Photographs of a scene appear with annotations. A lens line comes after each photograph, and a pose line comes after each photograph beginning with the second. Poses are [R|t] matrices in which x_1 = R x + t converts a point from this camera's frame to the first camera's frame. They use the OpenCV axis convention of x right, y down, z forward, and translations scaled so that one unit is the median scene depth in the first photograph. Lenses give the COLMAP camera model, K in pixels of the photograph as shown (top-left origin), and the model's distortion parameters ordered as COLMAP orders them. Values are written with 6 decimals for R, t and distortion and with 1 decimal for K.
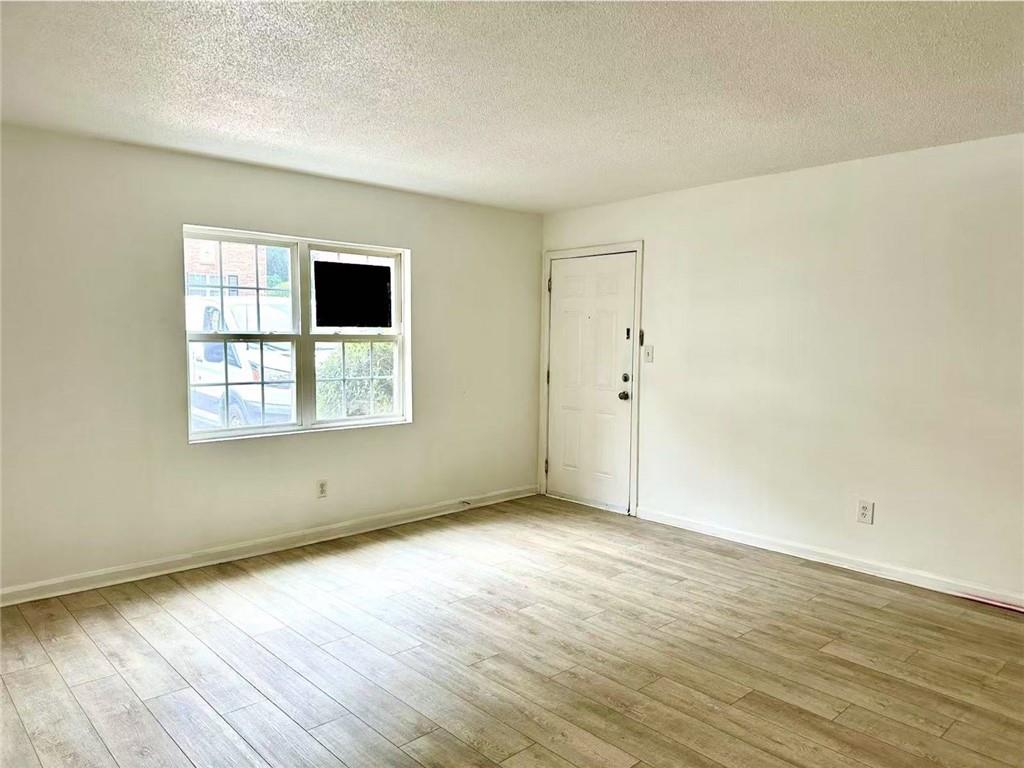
lens RADIAL K [[710.0, 0, 519.4], [0, 710.0, 387.4], [0, 0, 1]] dist [0.065804, -0.084603]
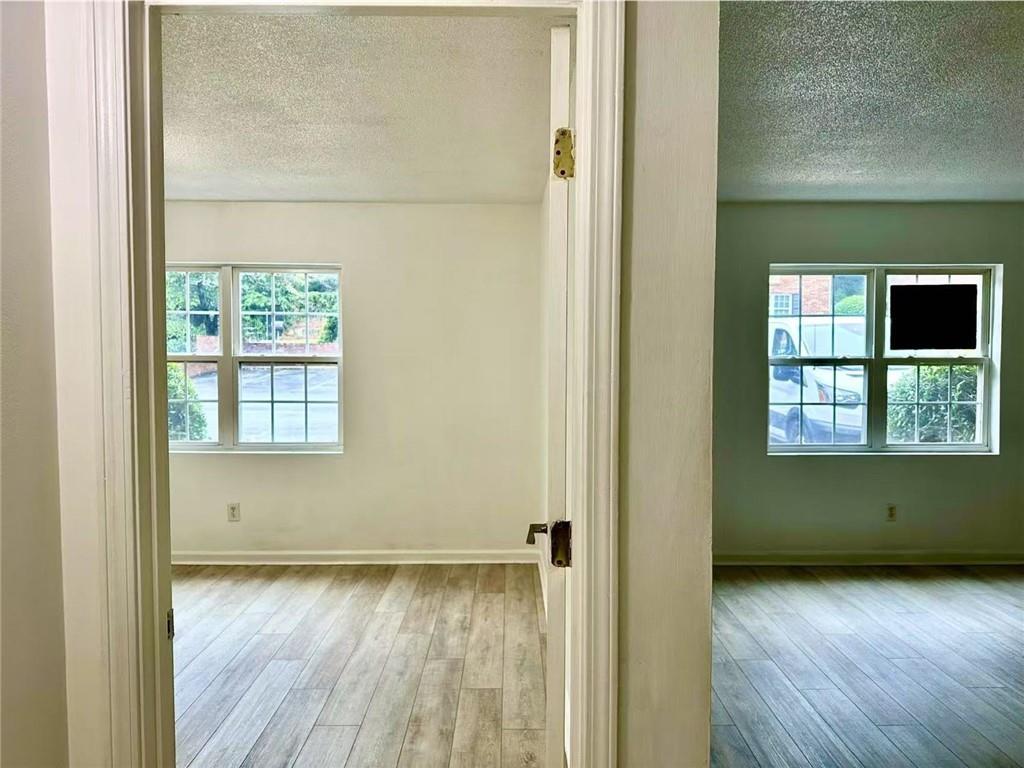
lens RADIAL K [[731.4, 0, 516.8], [0, 731.4, 377.3], [0, 0, 1]] dist [-0.002137, 0.000906]
pose [[0.740618, 0.019721, -0.671636, 0.019273], [-0.044044, 0.998844, -0.019238, -0.004083], [0.670481, 0.043830, 0.740631, -0.117715]]
